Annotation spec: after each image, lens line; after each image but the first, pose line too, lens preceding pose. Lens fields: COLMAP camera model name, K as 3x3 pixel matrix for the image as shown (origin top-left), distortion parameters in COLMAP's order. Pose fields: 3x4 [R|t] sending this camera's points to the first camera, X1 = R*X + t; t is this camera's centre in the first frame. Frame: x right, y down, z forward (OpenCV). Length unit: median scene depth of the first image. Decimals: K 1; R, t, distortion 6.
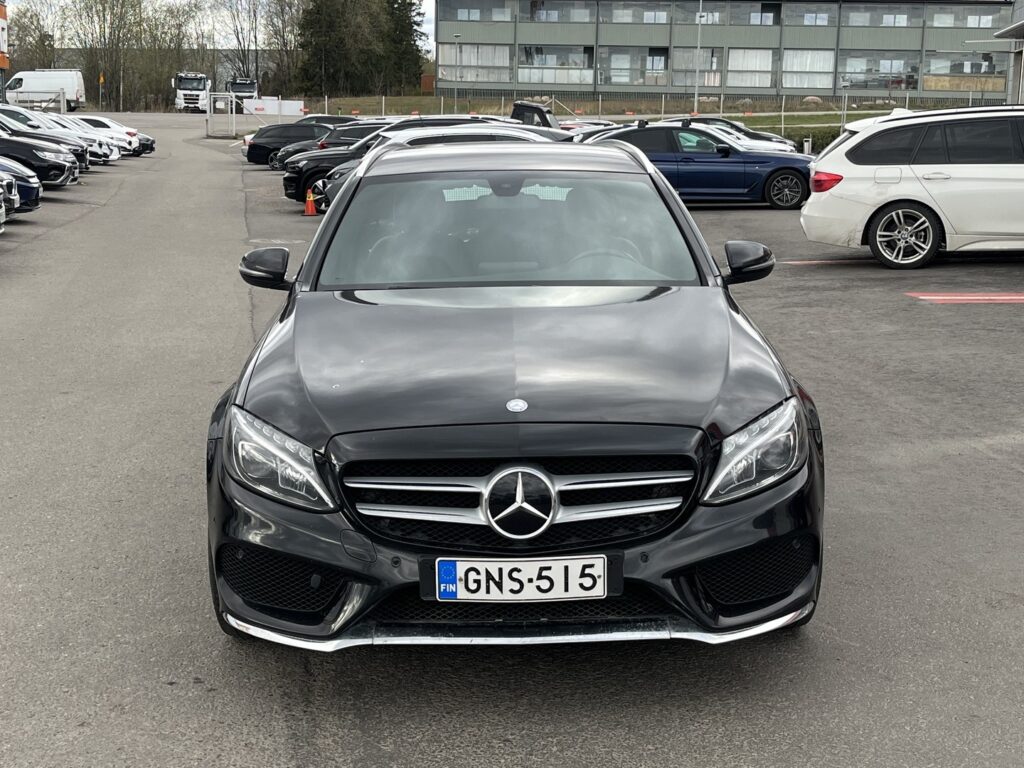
lens RADIAL K [[1428.1, 0, 512.0], [0, 1428.1, 384.0], [0, 0, 1]] dist [0.127036, -0.426592]
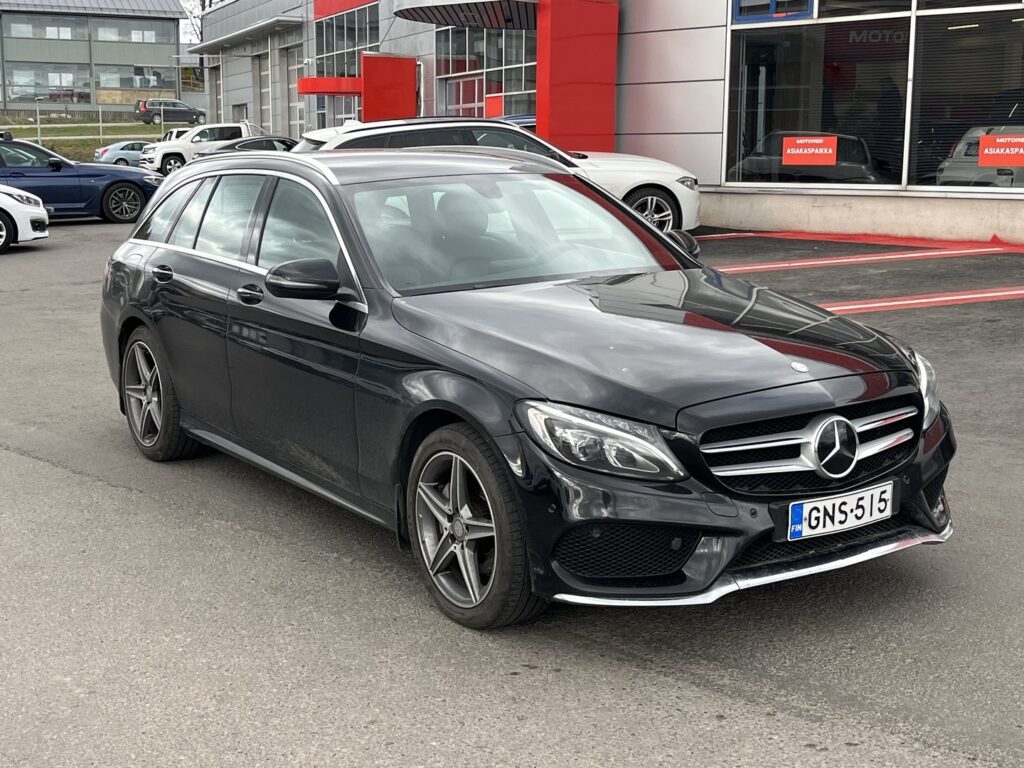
lens RADIAL K [[1428.1, 0, 512.0], [0, 1428.1, 384.0], [0, 0, 1]] dist [0.127036, -0.426592]
pose [[0.847057, -0.102769, 0.521472, -0.825561], [0.107519, 0.993976, 0.021238, -0.022302], [-0.520514, 0.038079, 0.853004, 0.126166]]
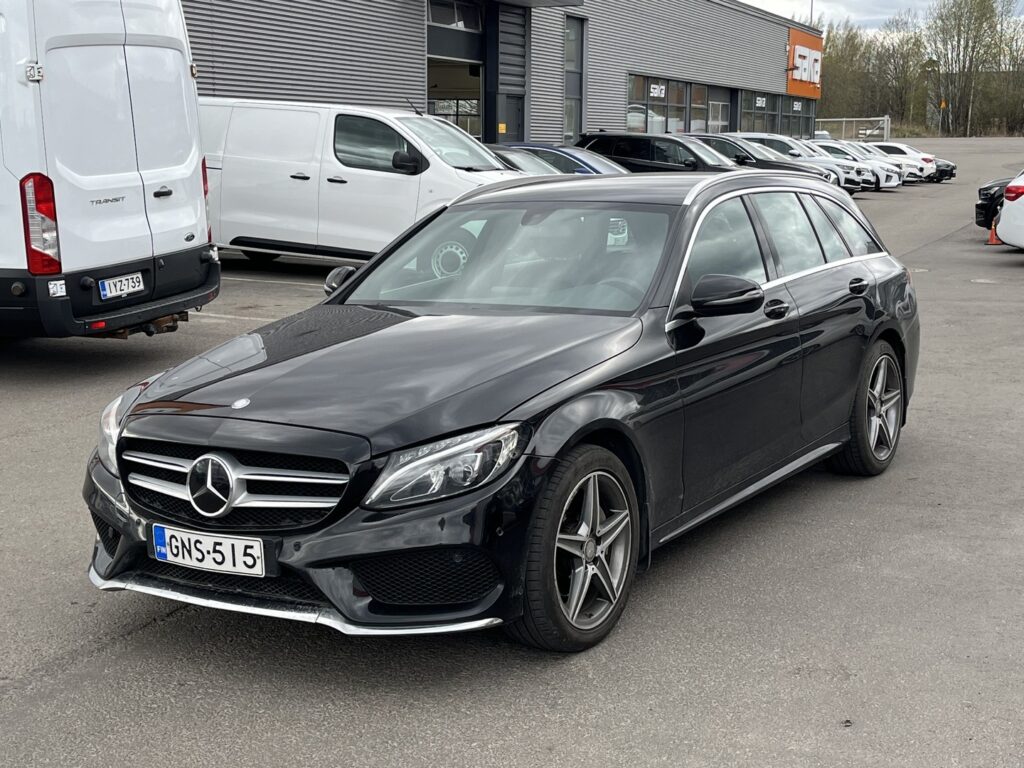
lens RADIAL K [[1460.9, 0, 512.0], [0, 1460.9, 384.0], [0, 0, 1]] dist [0.086812, -0.058213]
pose [[0.839569, 0.073796, -0.538217, 0.844394], [-0.084878, 0.996382, 0.004213, -0.025159], [0.536581, 0.042146, 0.842796, 0.117514]]
